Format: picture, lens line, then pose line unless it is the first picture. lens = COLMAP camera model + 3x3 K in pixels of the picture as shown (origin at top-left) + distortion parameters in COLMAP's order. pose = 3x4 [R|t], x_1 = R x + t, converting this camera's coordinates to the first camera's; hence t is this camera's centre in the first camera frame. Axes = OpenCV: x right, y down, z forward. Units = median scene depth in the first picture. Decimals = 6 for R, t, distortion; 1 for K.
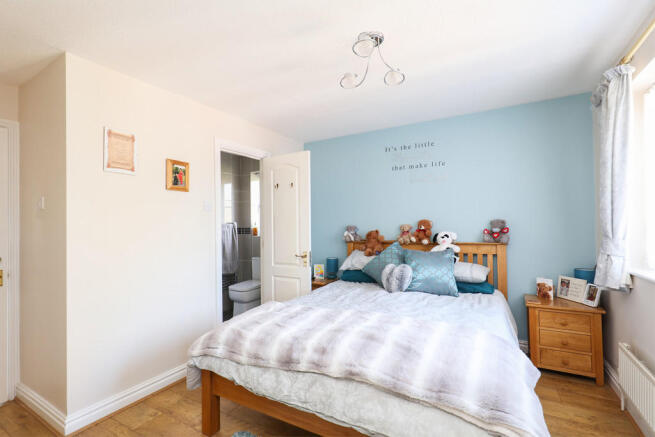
lens RADIAL K [[299.5, 0, 325.7], [0, 299.5, 216.9], [0, 0, 1]] dist [-0.001390, -0.000237]
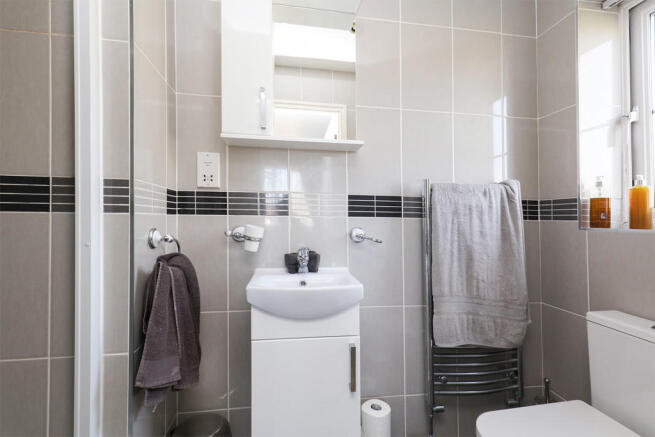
lens RADIAL K [[299.5, 0, 324.4], [0, 299.5, 218.9], [0, 0, 1]] dist [-0.001390, -0.000237]
pose [[0.591225, -0.001496, -0.806505, -0.169667], [0.000383, 0.999999, -0.001574, 0.059152], [0.806507, 0.000622, 0.591225, 0.661716]]
